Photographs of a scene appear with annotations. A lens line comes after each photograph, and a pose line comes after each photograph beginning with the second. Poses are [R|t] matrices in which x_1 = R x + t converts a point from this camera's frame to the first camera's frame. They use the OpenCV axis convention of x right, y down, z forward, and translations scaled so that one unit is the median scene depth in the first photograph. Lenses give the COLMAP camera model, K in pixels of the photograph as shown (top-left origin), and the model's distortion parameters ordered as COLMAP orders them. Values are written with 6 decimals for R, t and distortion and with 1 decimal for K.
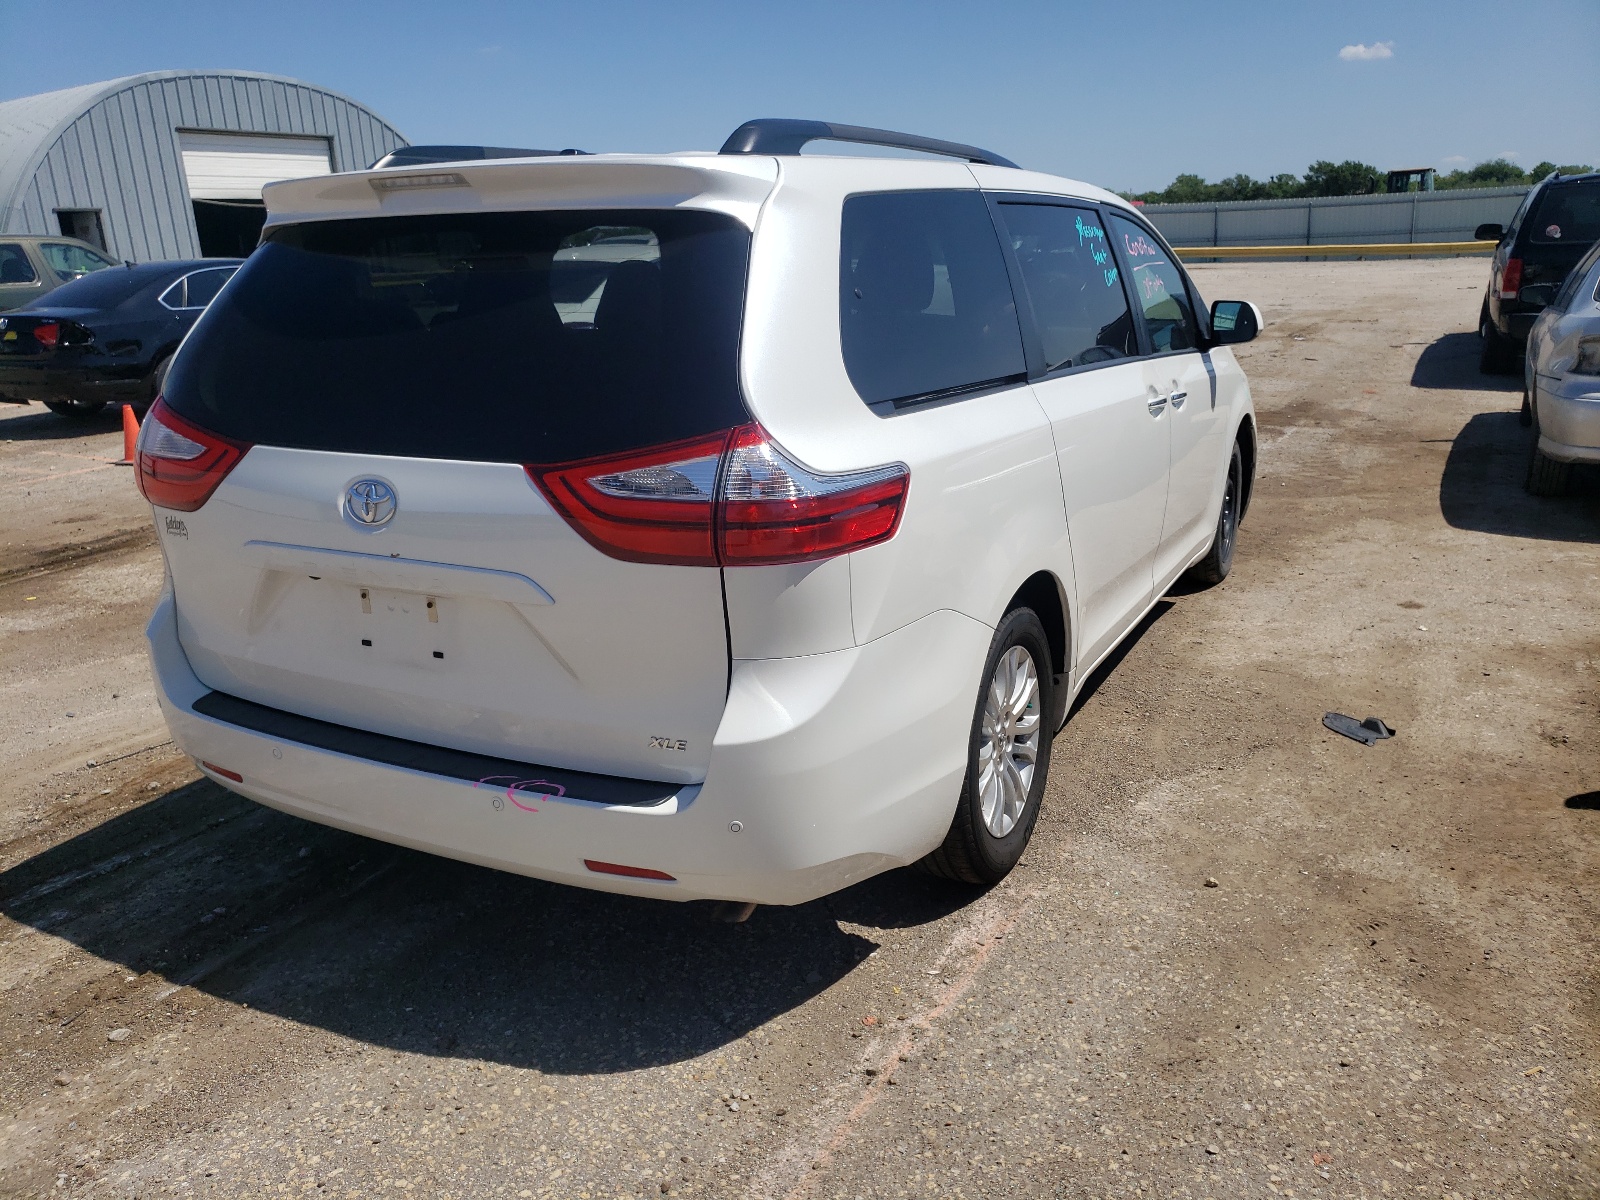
lens RADIAL K [[1239.1, 0, 811.9], [0, 1239.1, 594.0], [0, 0, 1]] dist [0.006666, 0.007763]
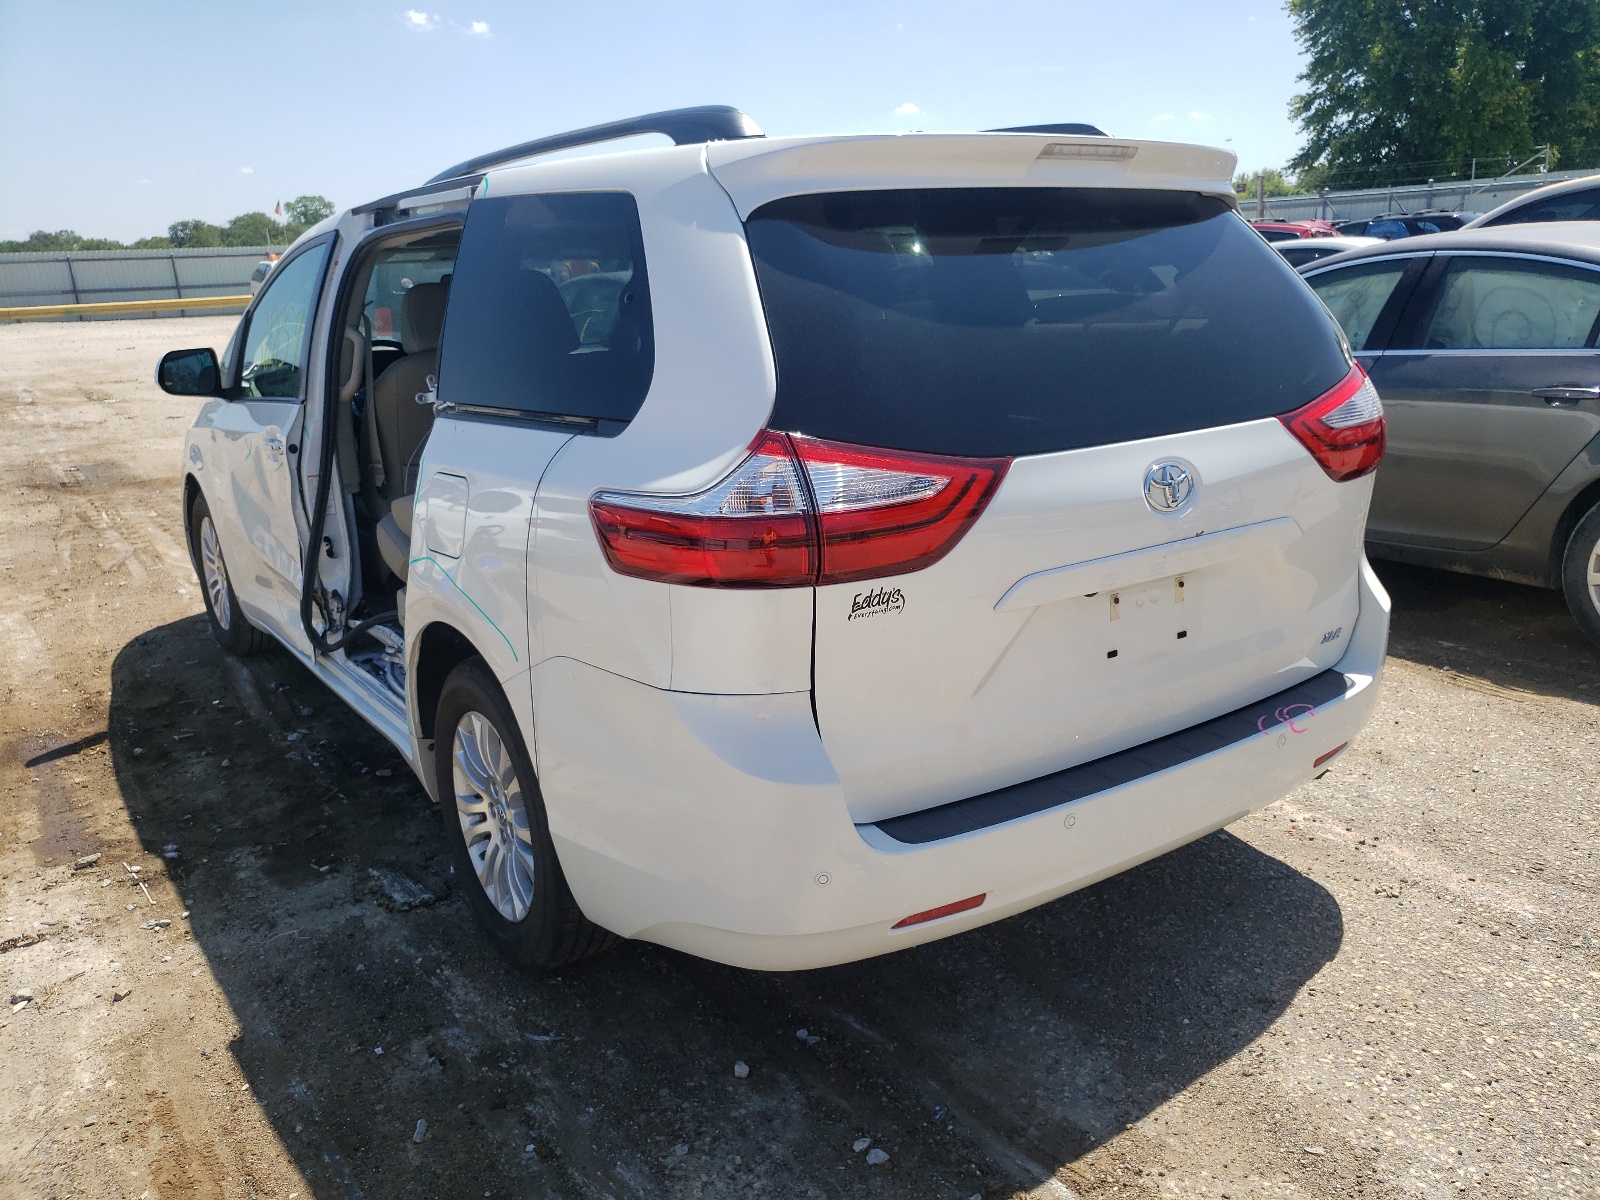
lens RADIAL K [[1239.1, 0, 812.6], [0, 1239.1, 594.2], [0, 0, 1]] dist [0.006666, 0.007763]
pose [[0.461513, -0.216027, 0.860429, -1.205928], [0.261316, 0.959970, 0.100855, -0.148389], [-0.847774, 0.178297, 0.499490, 0.714697]]
